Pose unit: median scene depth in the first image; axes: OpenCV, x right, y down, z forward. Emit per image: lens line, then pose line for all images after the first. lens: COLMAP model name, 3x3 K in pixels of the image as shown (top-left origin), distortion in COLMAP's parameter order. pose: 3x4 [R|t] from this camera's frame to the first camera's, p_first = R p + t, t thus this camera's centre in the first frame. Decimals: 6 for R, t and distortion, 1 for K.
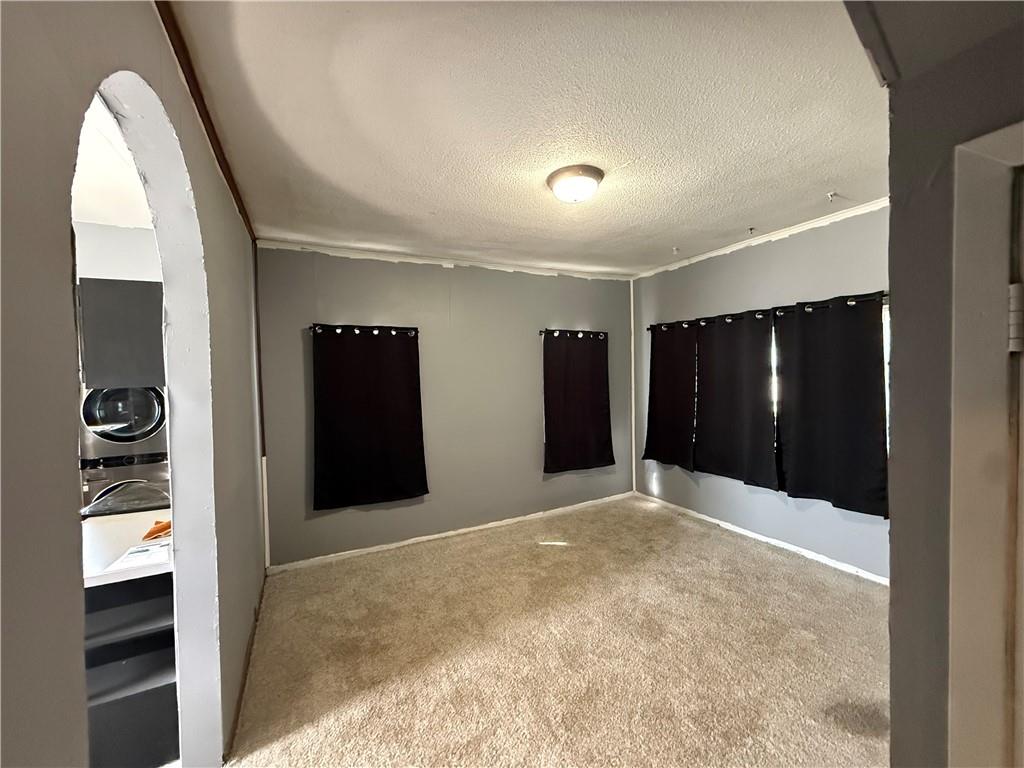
lens RADIAL K [[404.6, 0, 508.4], [0, 404.6, 386.6], [0, 0, 1]] dist [-0.004023, 0.000295]
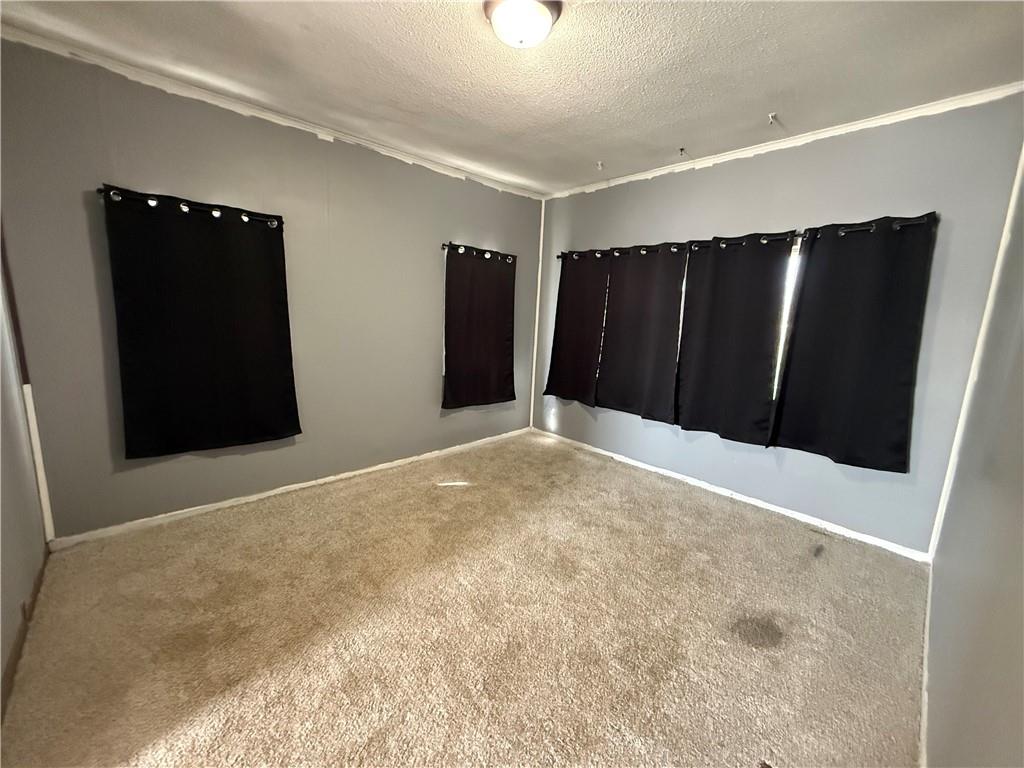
lens RADIAL K [[404.6, 0, 508.4], [0, 404.6, 386.6], [0, 0, 1]] dist [-0.004023, 0.000295]
pose [[0.957162, 0.013483, 0.289238, -0.040918], [-0.056419, 0.988454, 0.140628, 0.039686], [-0.284003, -0.150922, 0.946871, 0.149268]]
